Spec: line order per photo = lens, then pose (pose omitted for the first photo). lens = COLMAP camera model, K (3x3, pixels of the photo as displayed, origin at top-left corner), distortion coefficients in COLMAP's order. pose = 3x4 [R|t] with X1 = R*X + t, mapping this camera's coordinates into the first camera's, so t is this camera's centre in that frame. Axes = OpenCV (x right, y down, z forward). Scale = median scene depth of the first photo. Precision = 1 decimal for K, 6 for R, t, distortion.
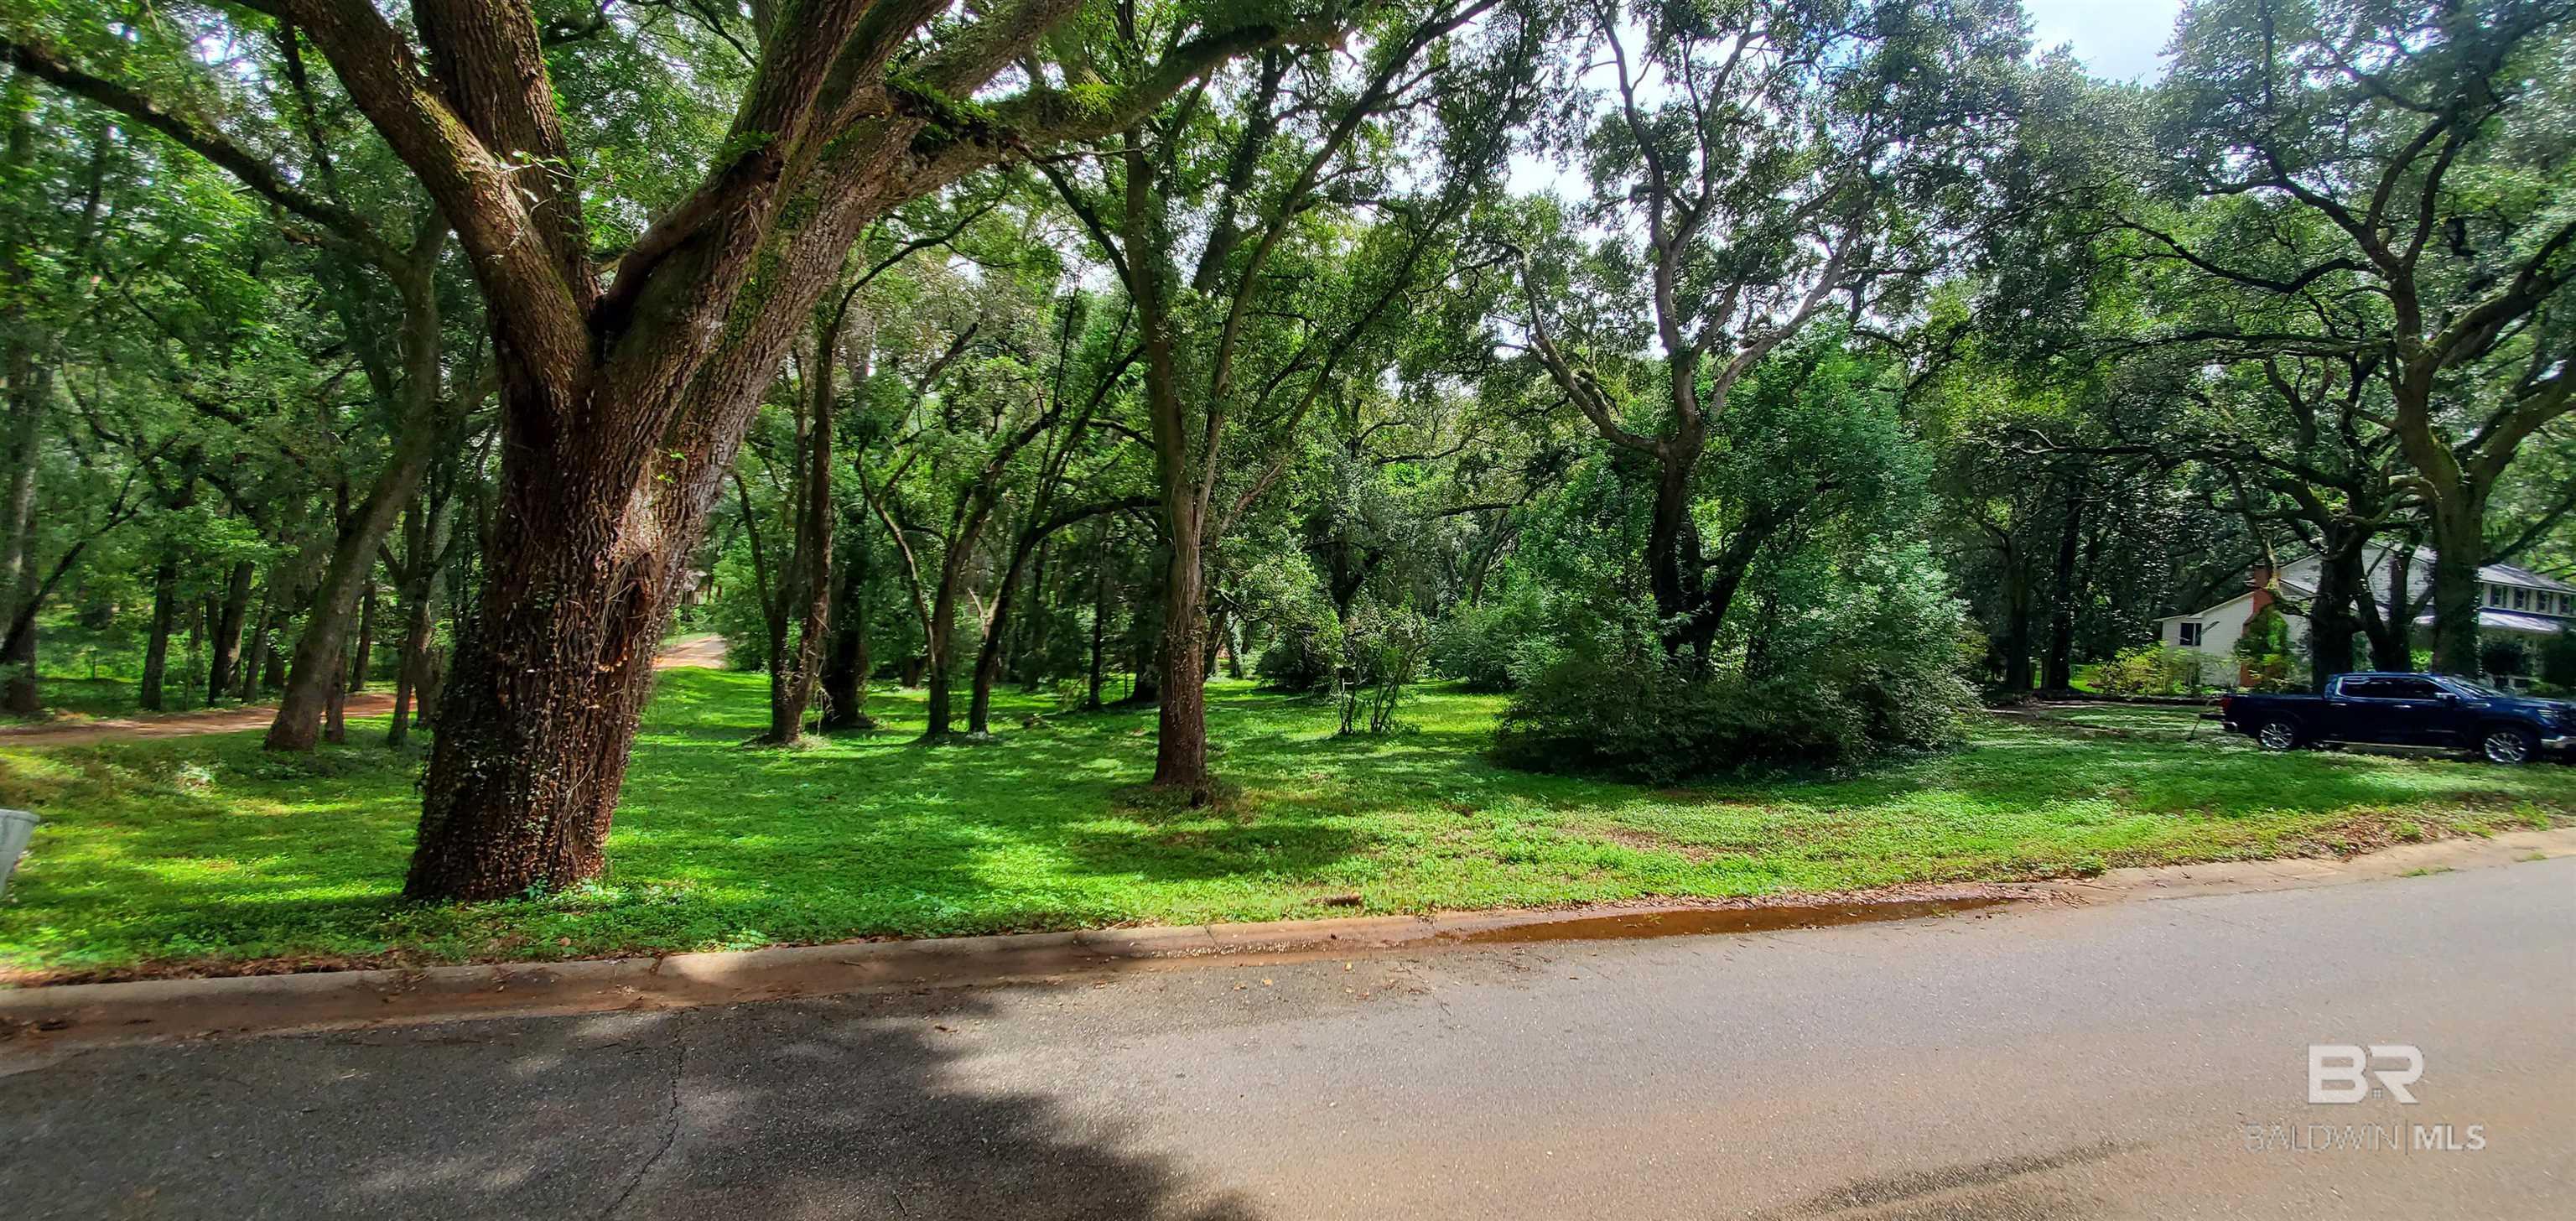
lens RADIAL K [[995.0, 0, 1292.2], [0, 995.0, 624.0], [0, 0, 1]] dist [0.007872, -0.001533]
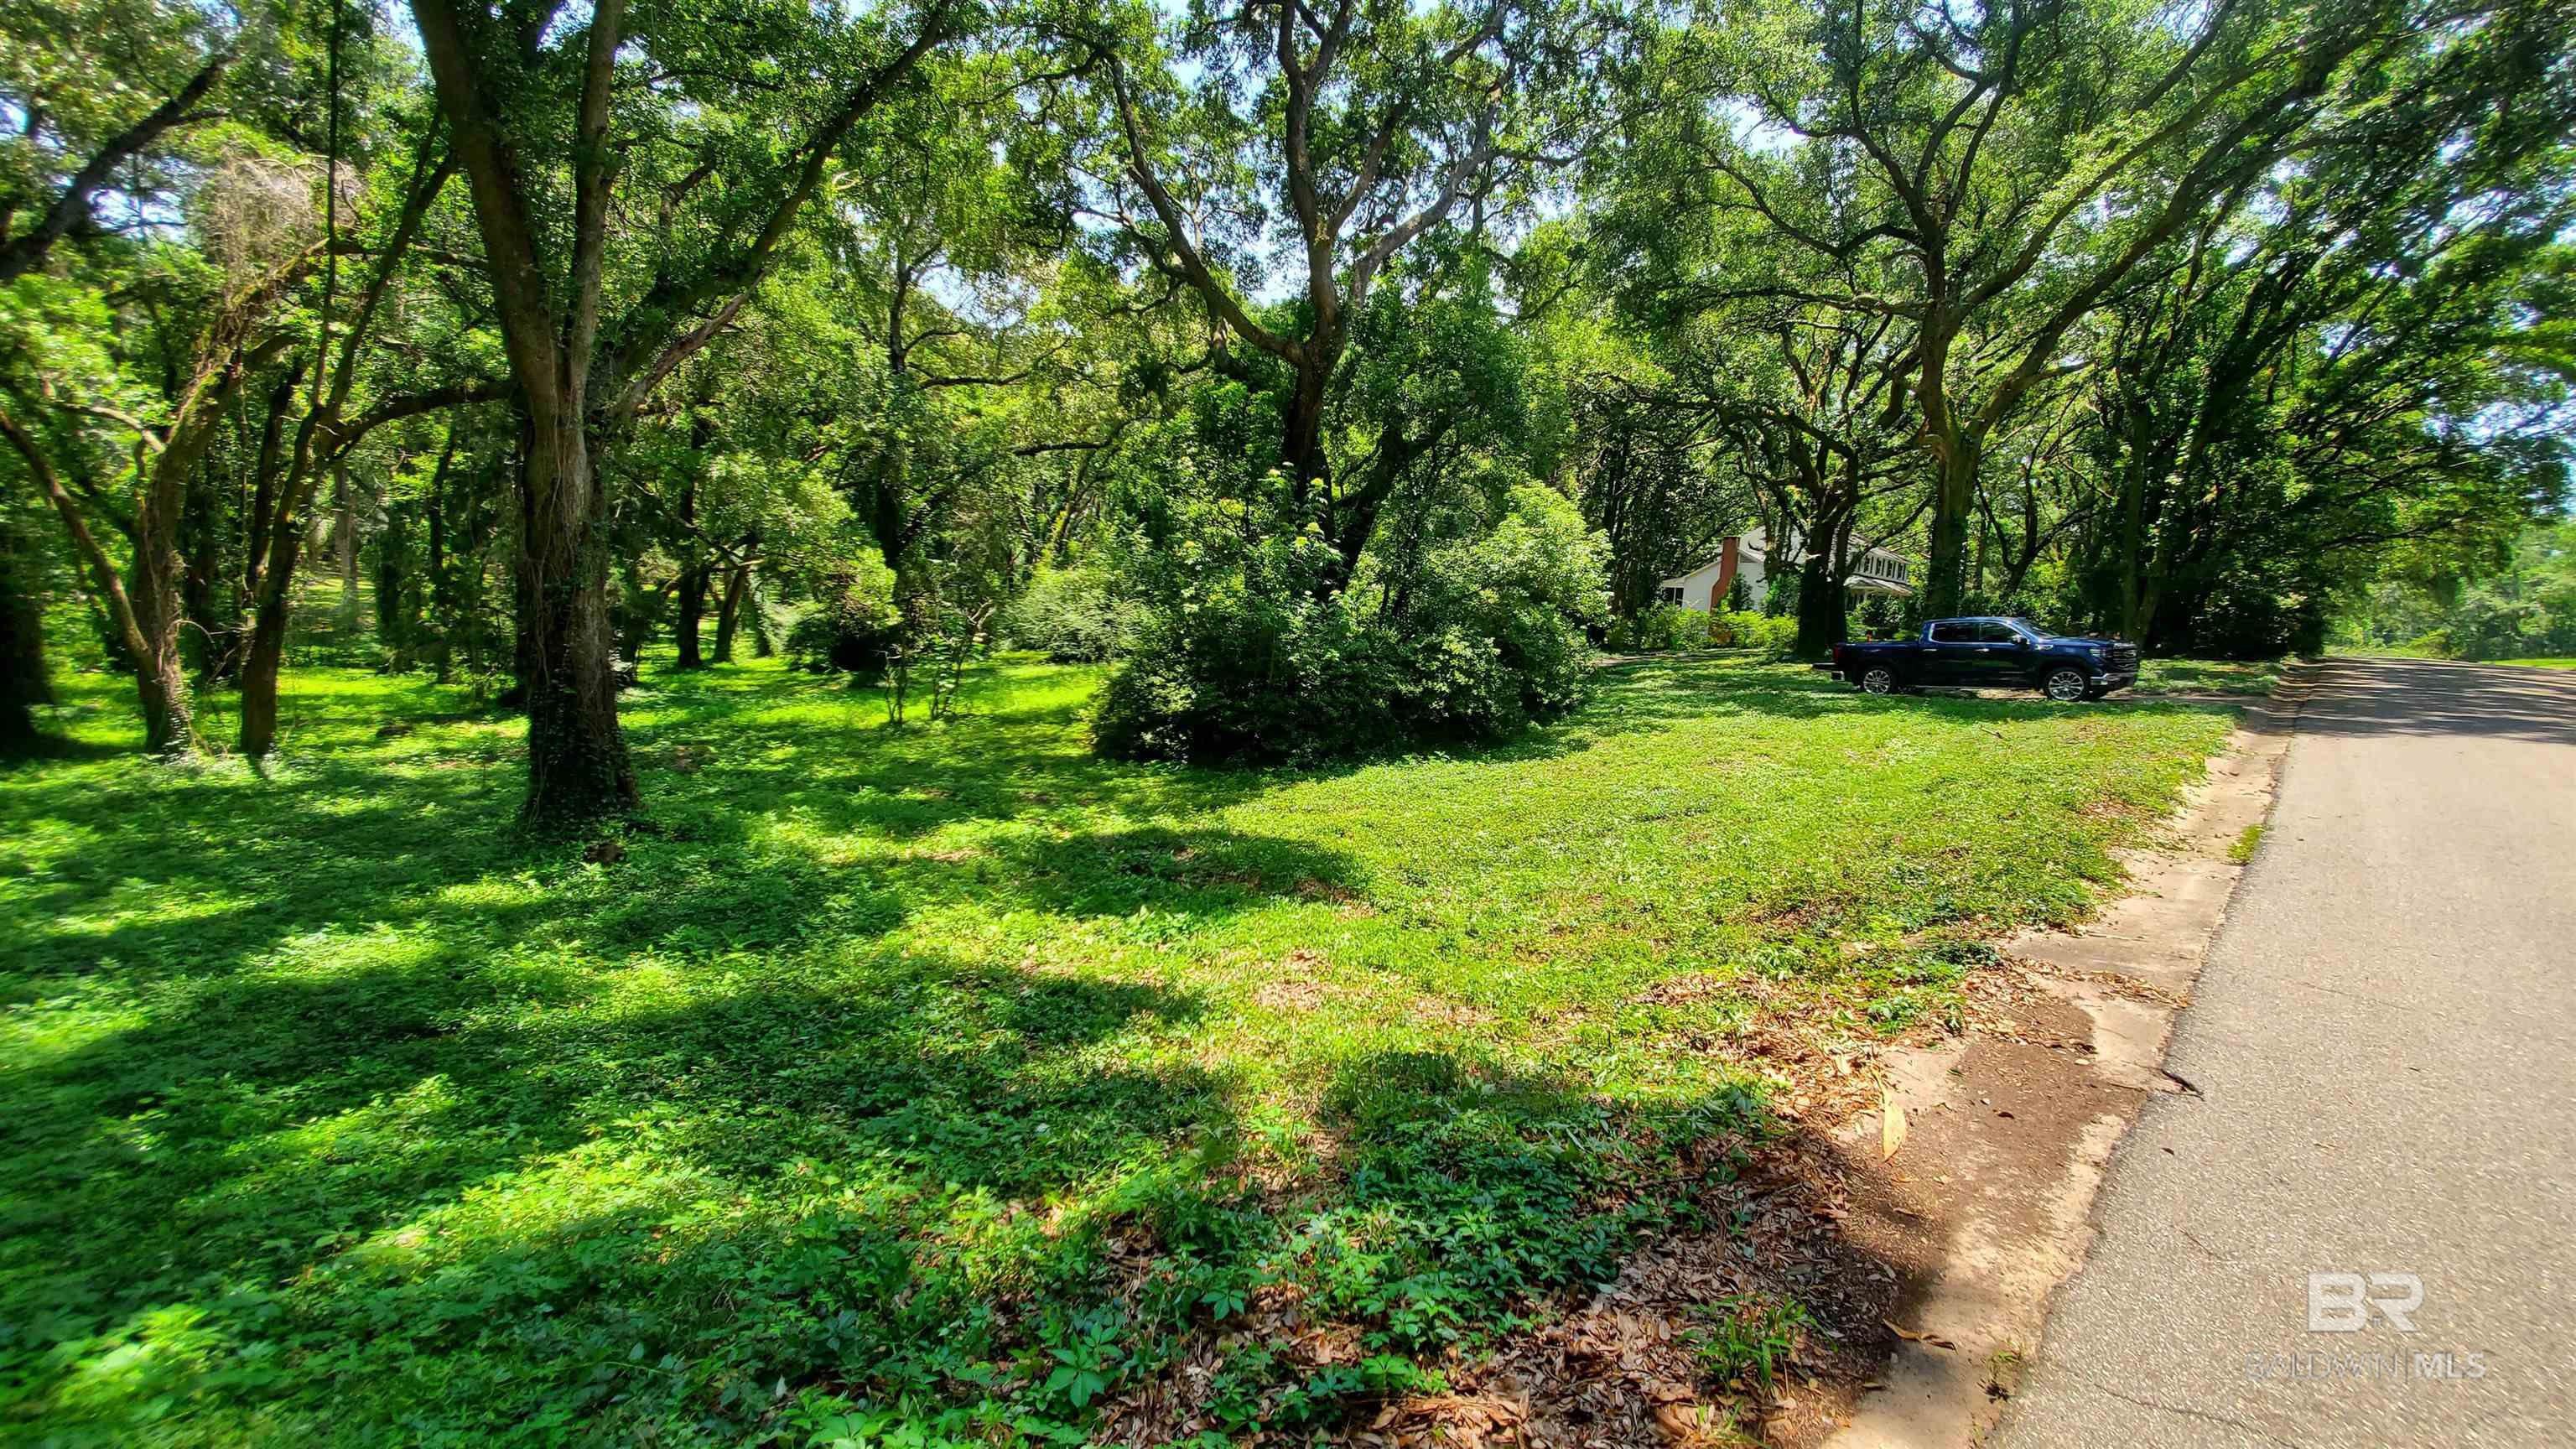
lens RADIAL K [[1019.0, 0, 1304.0], [0, 1019.0, 730.5], [0, 0, 1]] dist [0.003789, -0.002156]
pose [[0.914619, -0.056445, 0.400356, 0.034270], [0.001693, 0.990733, 0.135813, 0.014772], [-0.404312, -0.123540, 0.906239, 0.218481]]
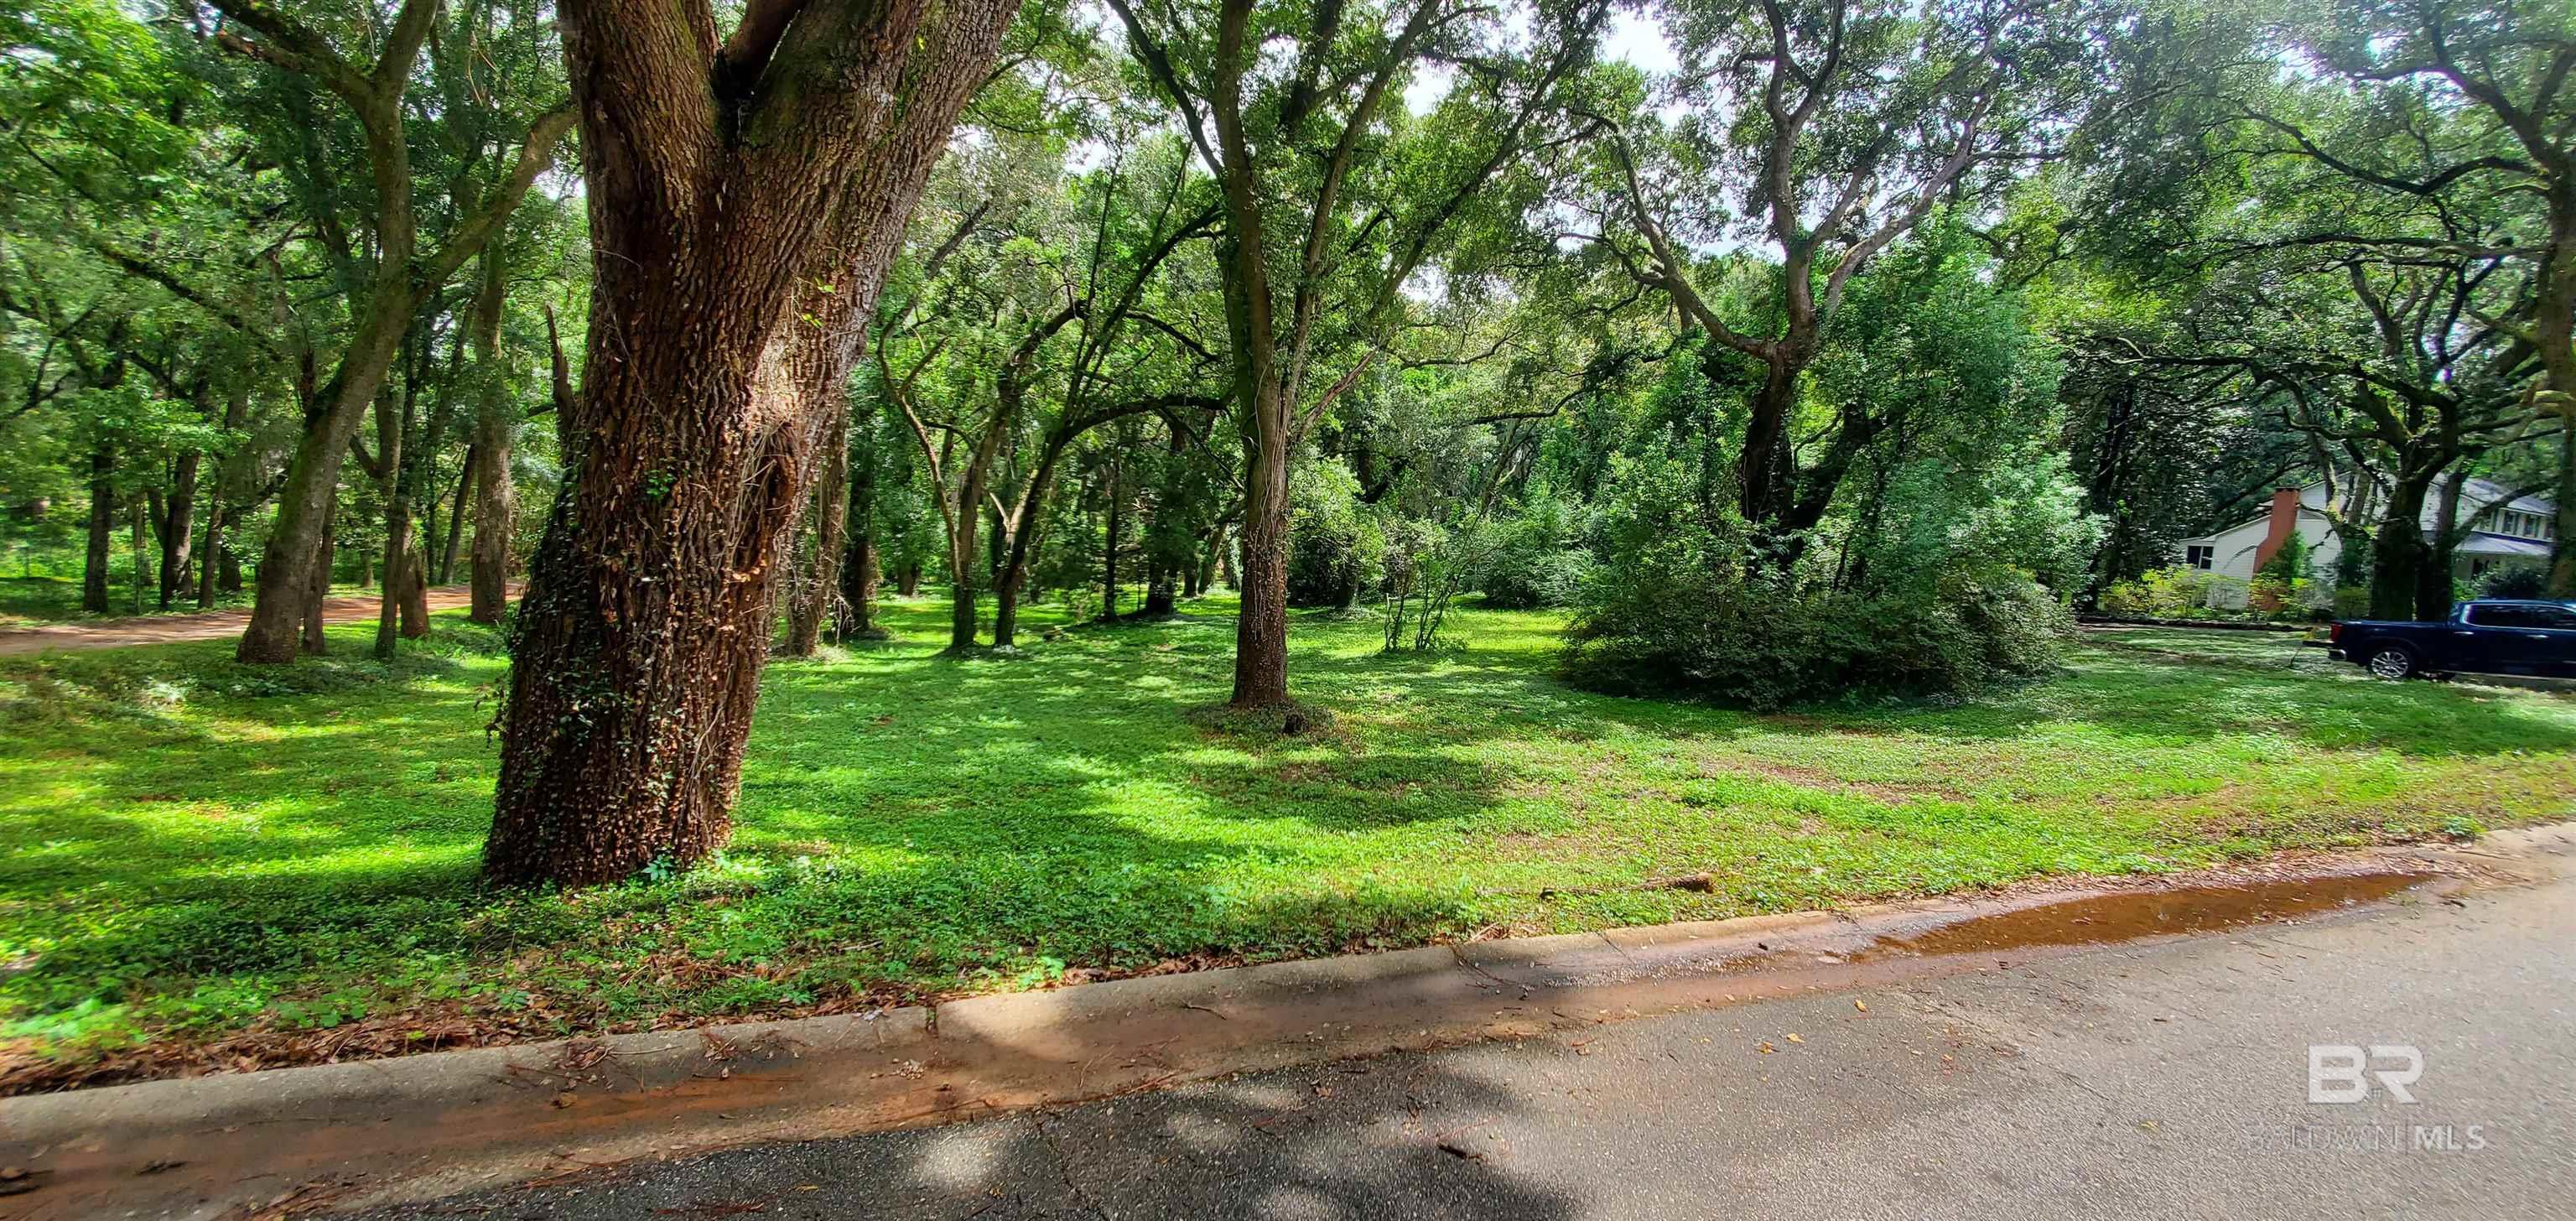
lens RADIAL K [[995.0, 0, 1295.0], [0, 995.0, 618.4], [0, 0, 1]] dist [0.007872, -0.001533]
pose [[0.999567, 0.010553, 0.027458, -0.085194], [-0.012773, 0.996551, 0.081989, 0.002546], [-0.026498, -0.082304, 0.996255, 0.071060]]
